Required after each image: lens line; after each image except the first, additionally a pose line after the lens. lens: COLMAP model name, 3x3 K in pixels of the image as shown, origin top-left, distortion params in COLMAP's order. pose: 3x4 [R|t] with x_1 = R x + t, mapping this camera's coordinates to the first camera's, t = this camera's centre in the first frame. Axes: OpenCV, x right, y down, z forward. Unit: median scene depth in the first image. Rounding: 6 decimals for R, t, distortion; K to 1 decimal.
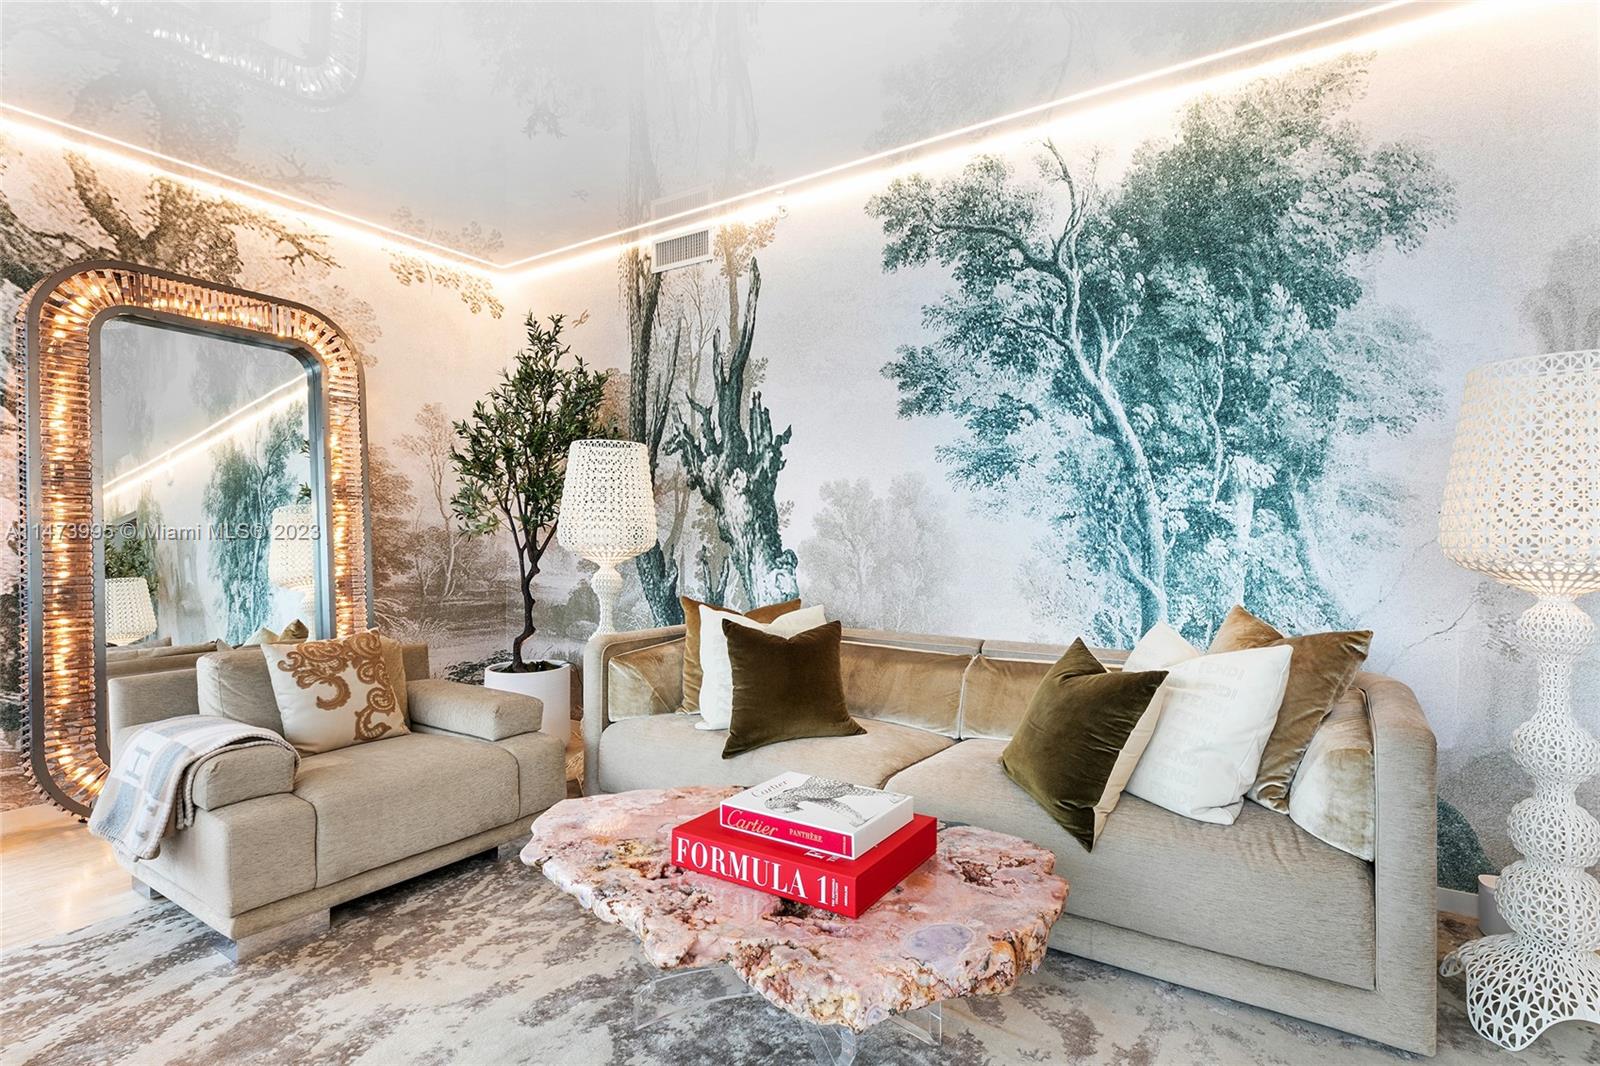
lens RADIAL K [[807.9, 0, 806.2], [0, 807.9, 534.4], [0, 0, 1]] dist [-0.005098, 0.000787]
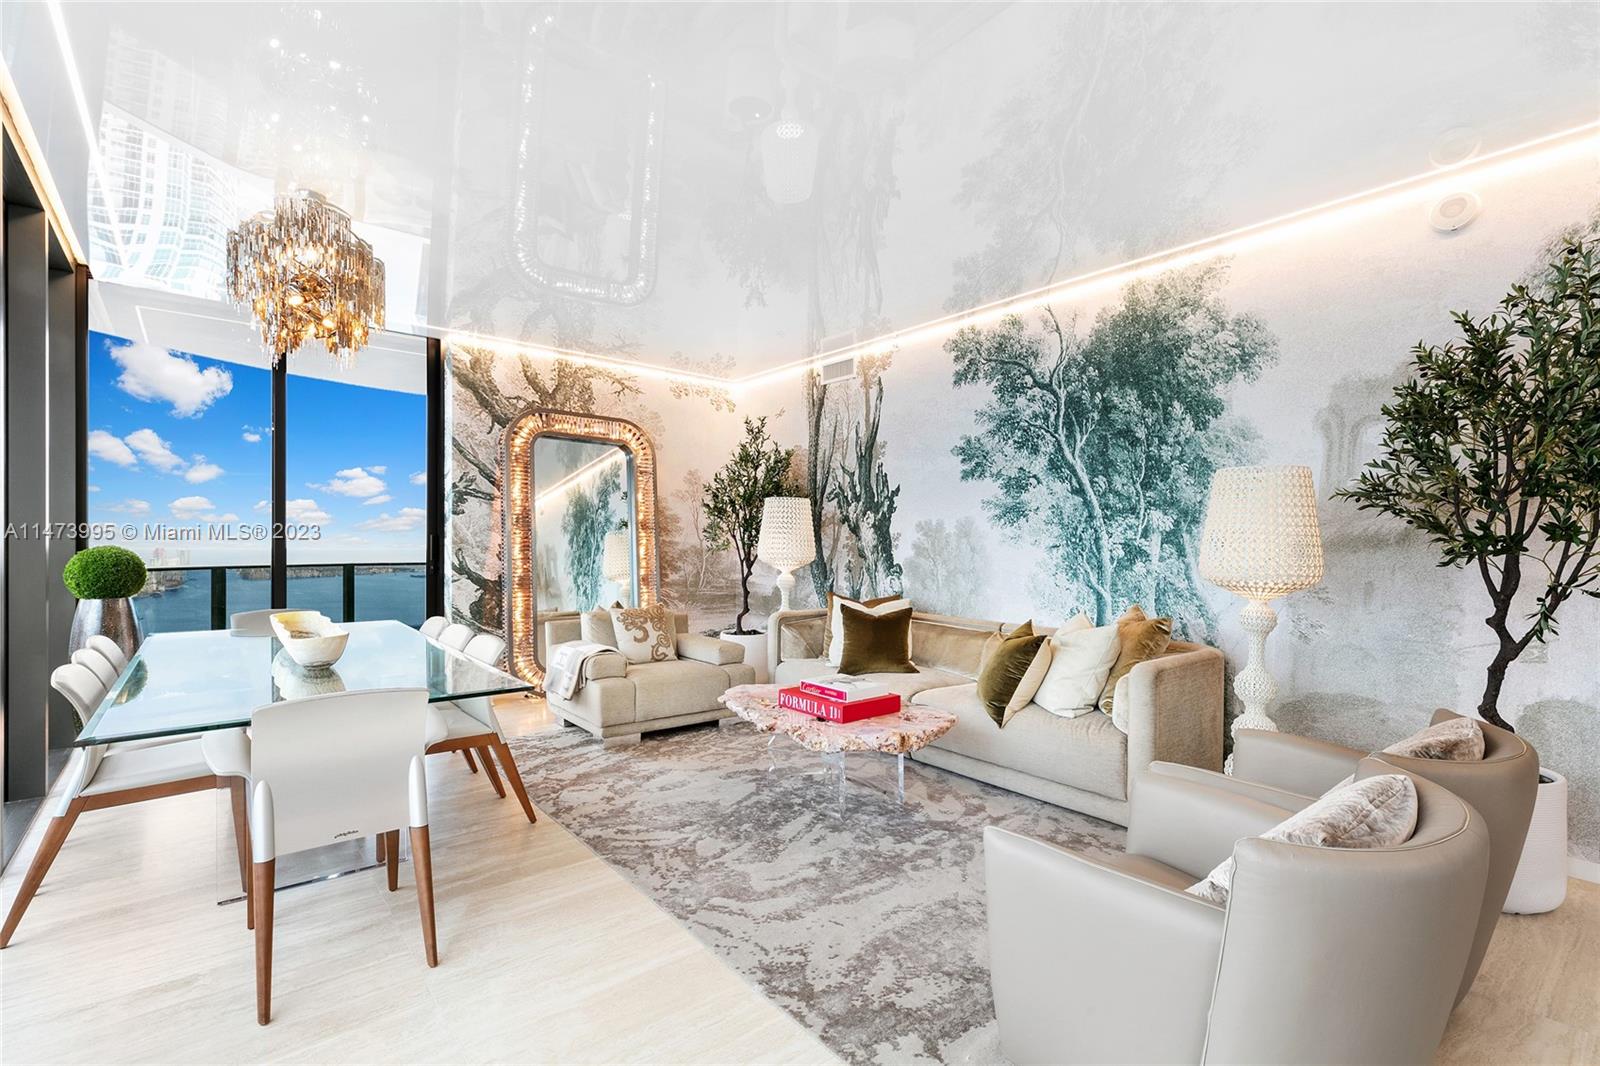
lens RADIAL K [[731.0, 0, 800.7], [0, 731.0, 550.2], [0, 0, 1]] dist [0.000625, 0.000290]
pose [[0.954911, 0.010476, -0.296707, 0.260714], [-0.007367, 0.999906, 0.011594, -0.026218], [0.296801, -0.008885, 0.954898, -0.490993]]
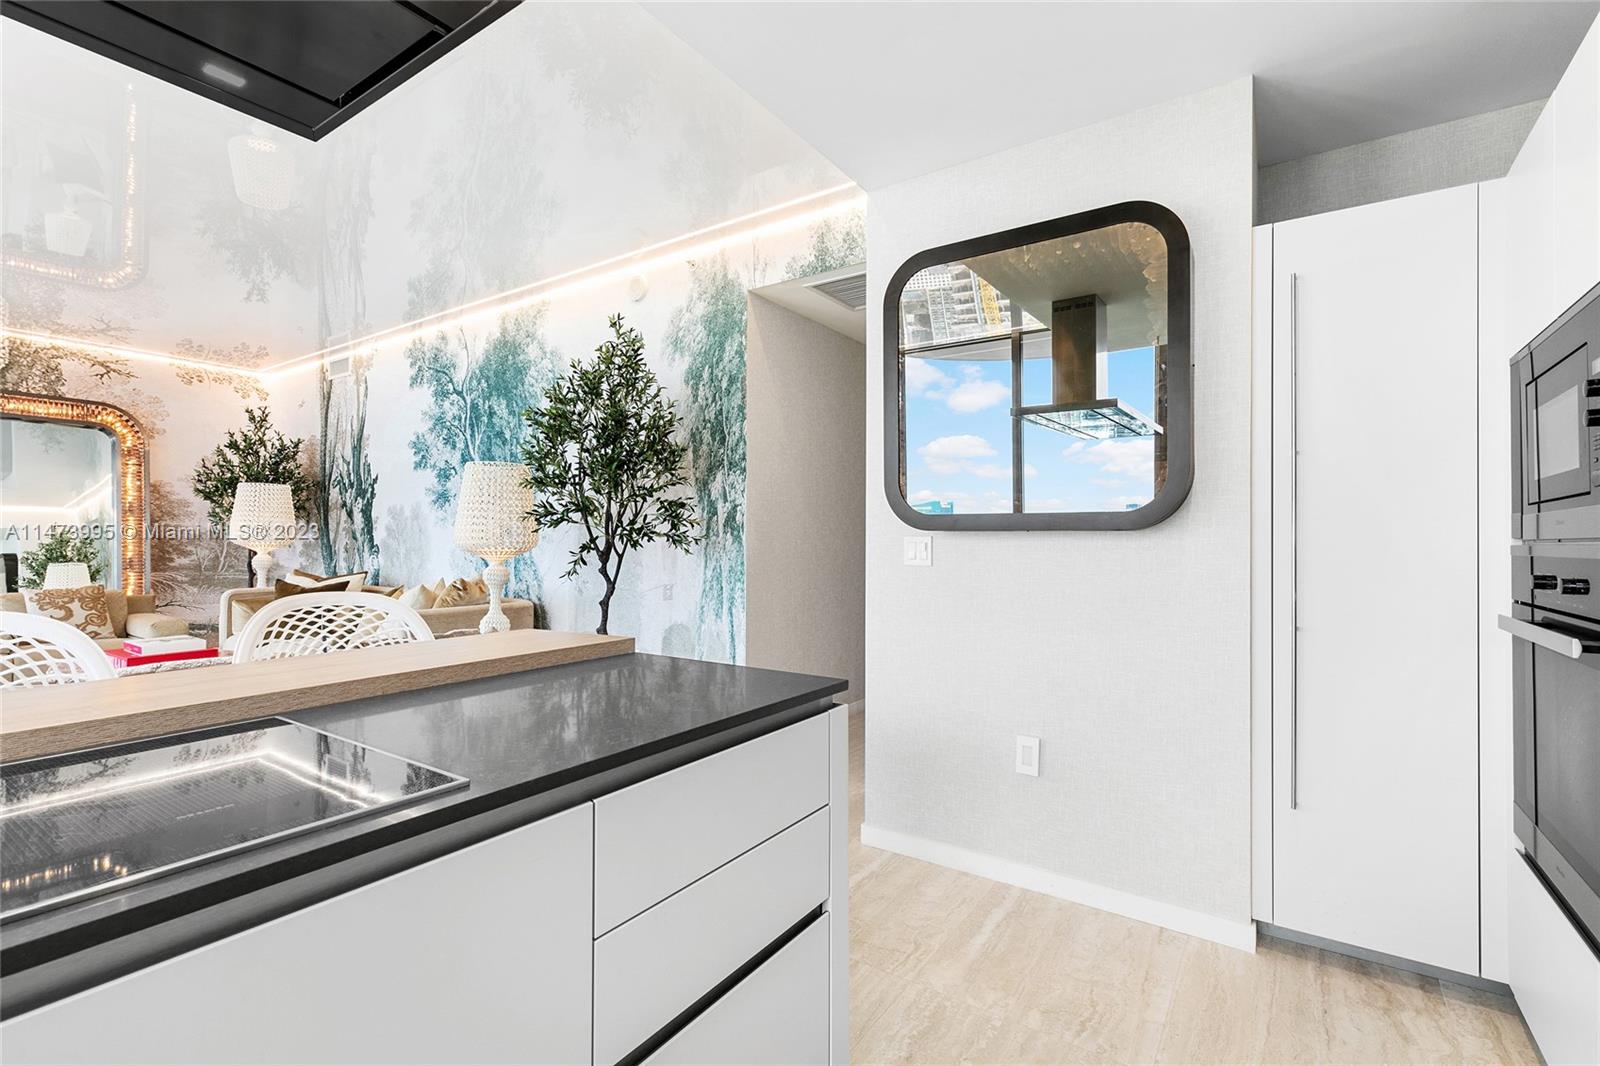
lens RADIAL K [[728.4, 0, 800.0], [0, 728.4, 533.0], [0, 0, 1]] dist [0.005237, 0.001113]
pose [[0.999838, 0.003712, -0.017608, 1.094940], [-0.003798, 0.999981, -0.004852, -0.000879], [0.017589, 0.004918, 0.999833, -0.671545]]
